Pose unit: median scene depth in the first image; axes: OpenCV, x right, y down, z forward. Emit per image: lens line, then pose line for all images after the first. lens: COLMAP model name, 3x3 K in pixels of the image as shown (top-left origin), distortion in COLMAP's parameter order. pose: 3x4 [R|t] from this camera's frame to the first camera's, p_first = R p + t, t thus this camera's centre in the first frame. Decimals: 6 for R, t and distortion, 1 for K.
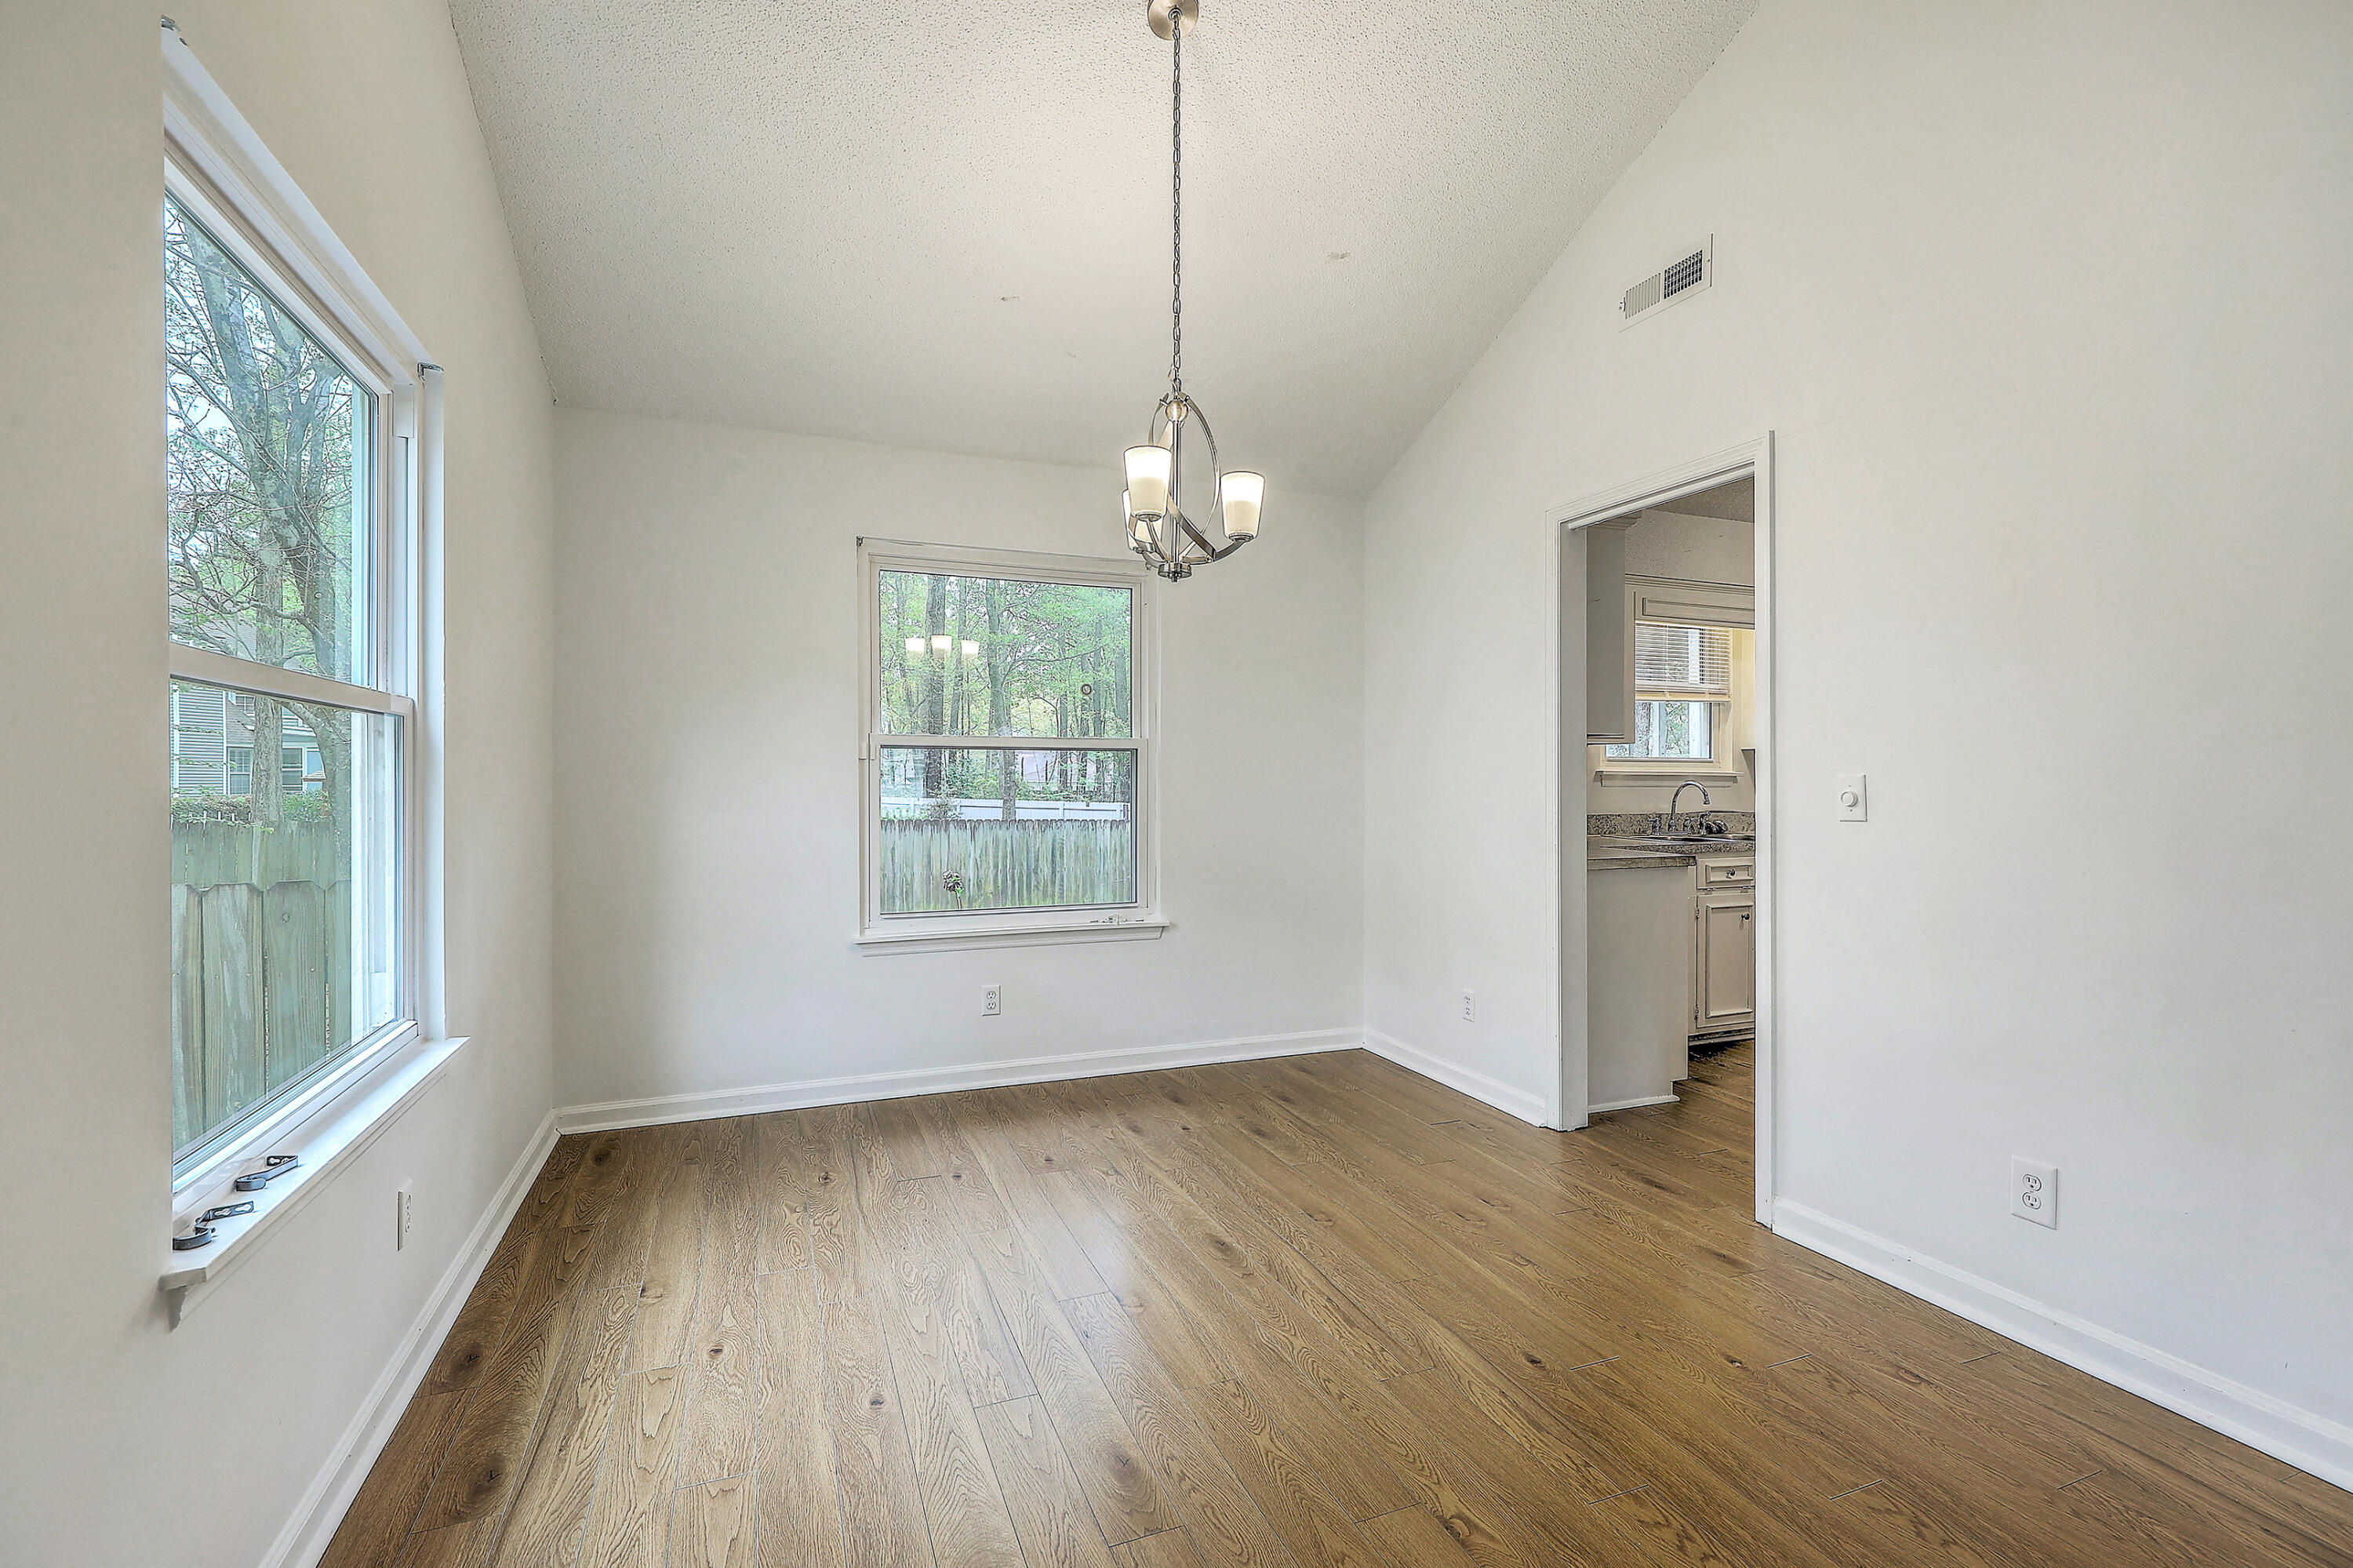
lens RADIAL K [[1046.1, 0, 1185.4], [0, 1046.1, 774.8], [0, 0, 1]] dist [-0.003440, -0.000685]
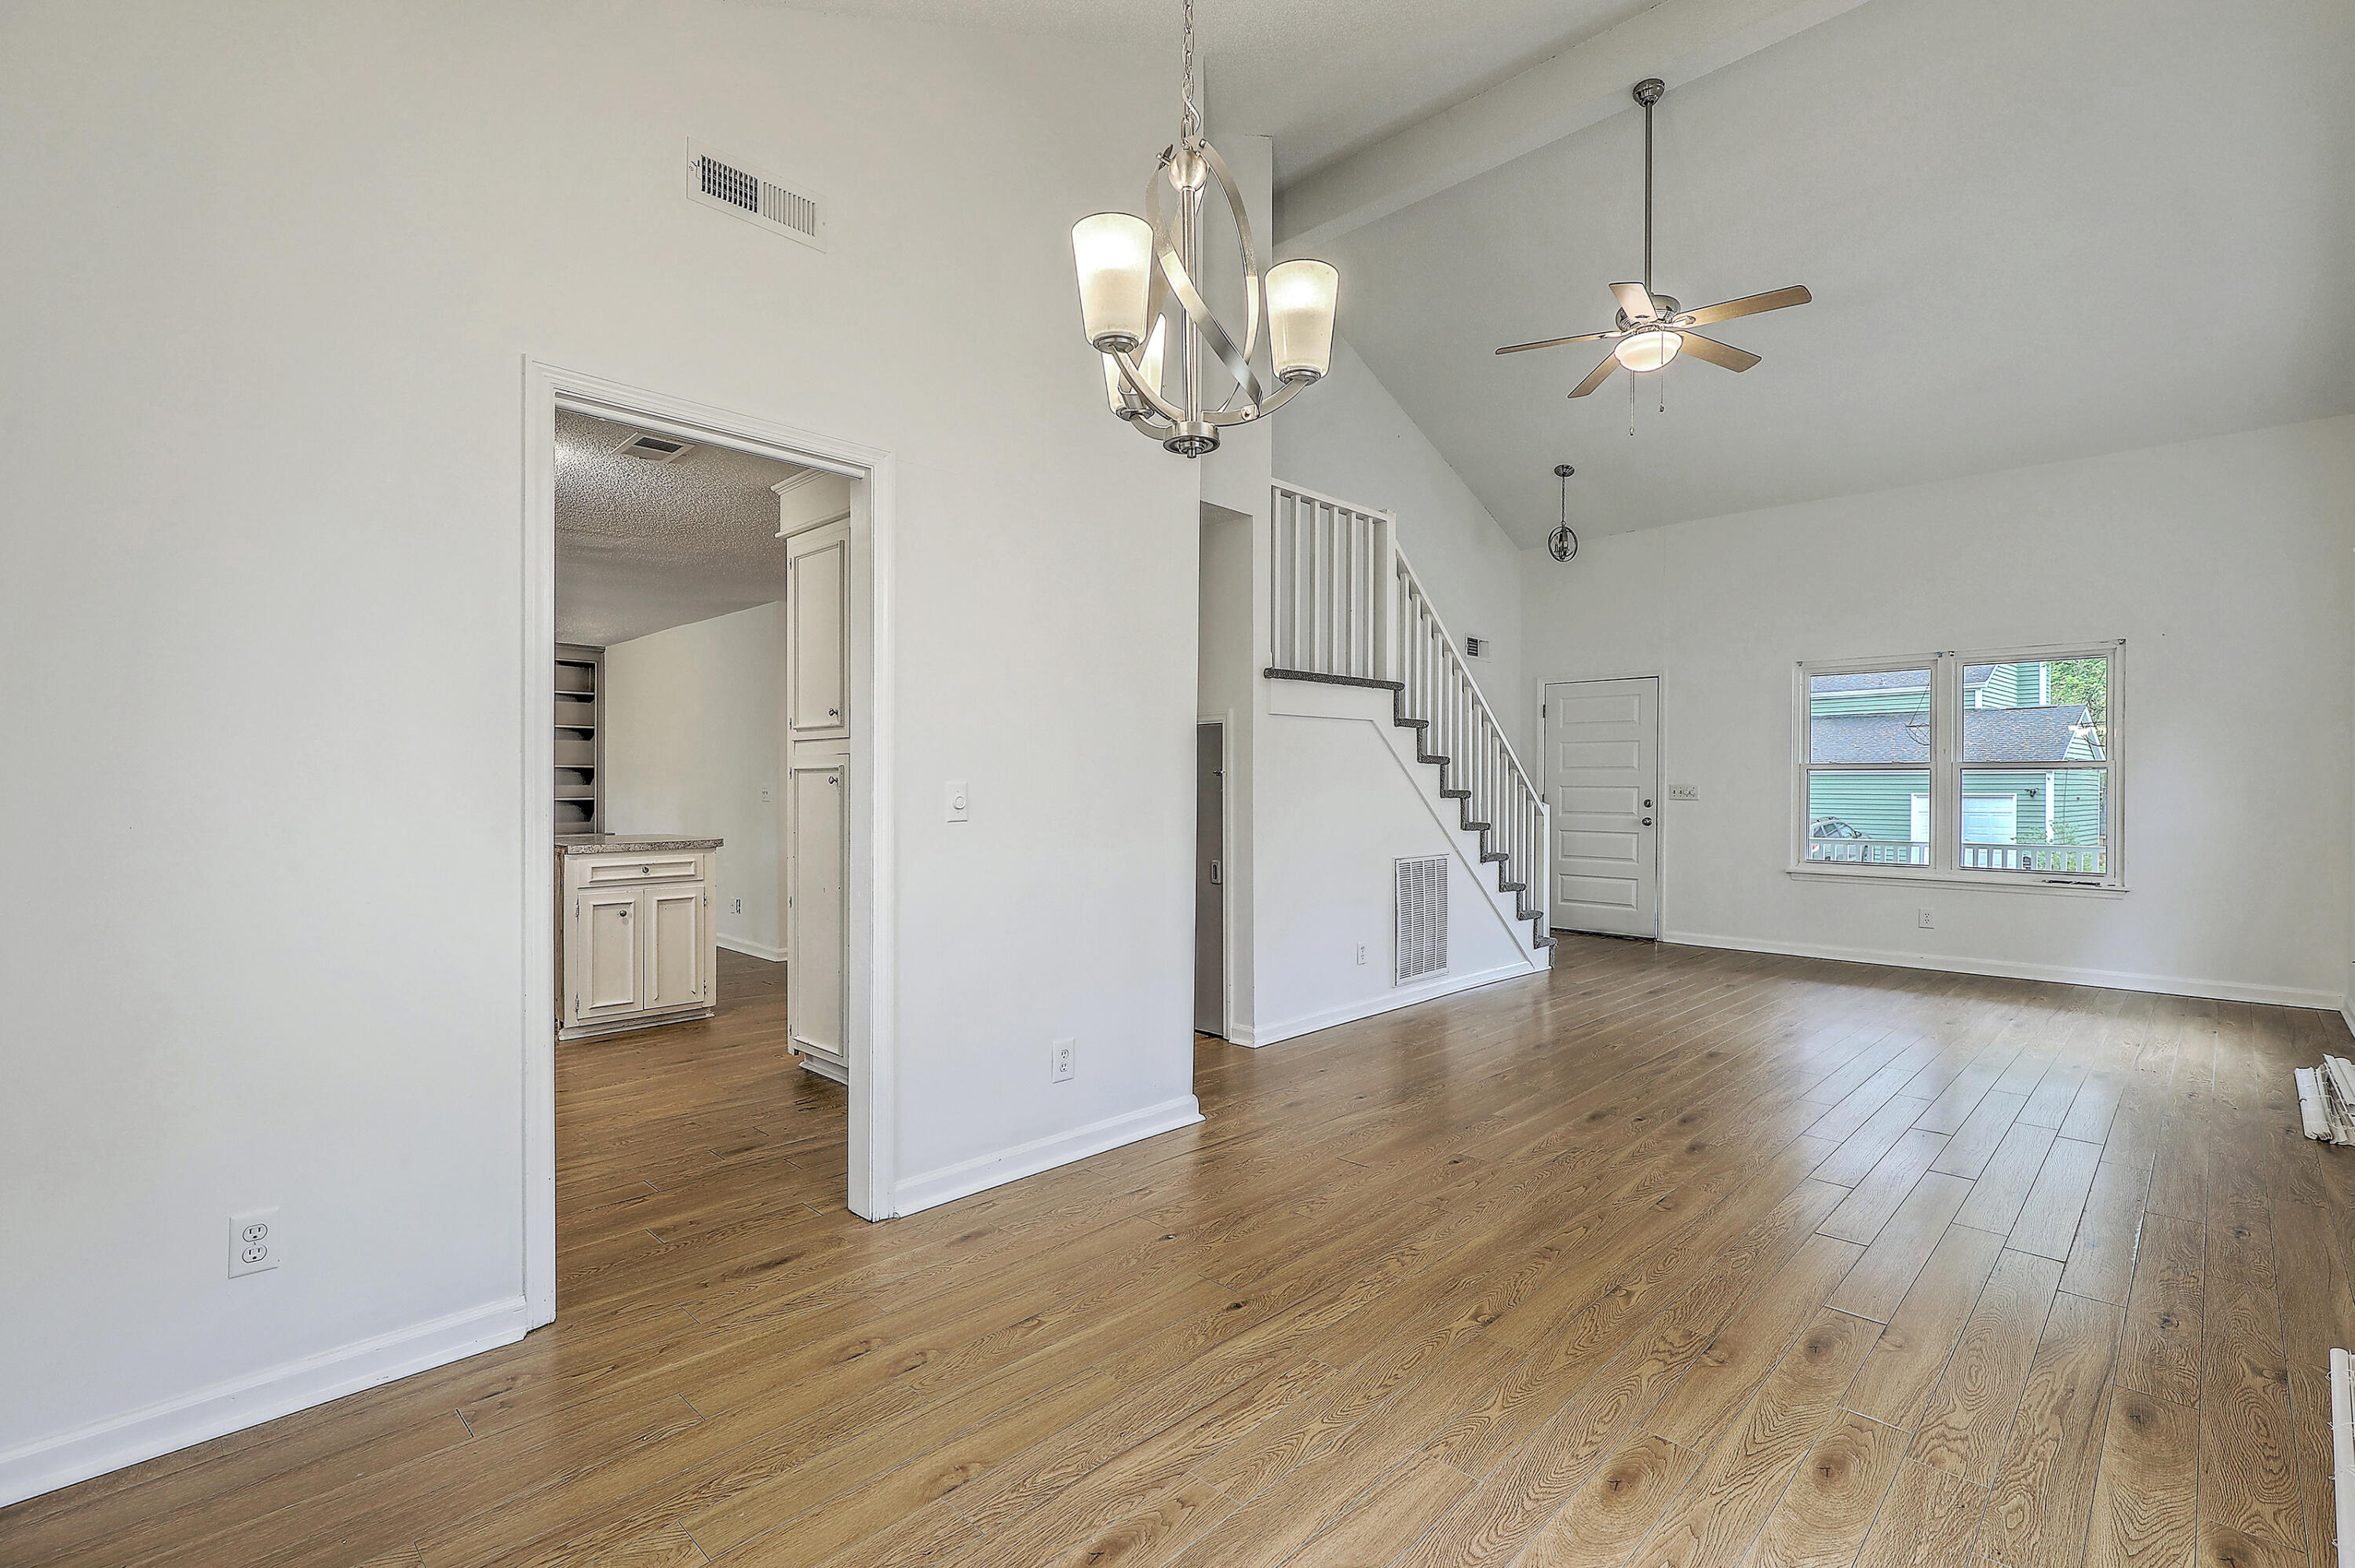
lens RADIAL K [[1072.9, 0, 1181.7], [0, 1072.9, 783.1], [0, 0, 1]] dist [0.001780, -0.000039]
pose [[-0.405286, 0.002386, 0.914187, -0.486071], [-0.006958, 0.999960, -0.005694, 0.004869], [-0.914163, -0.008668, -0.405253, 1.064346]]
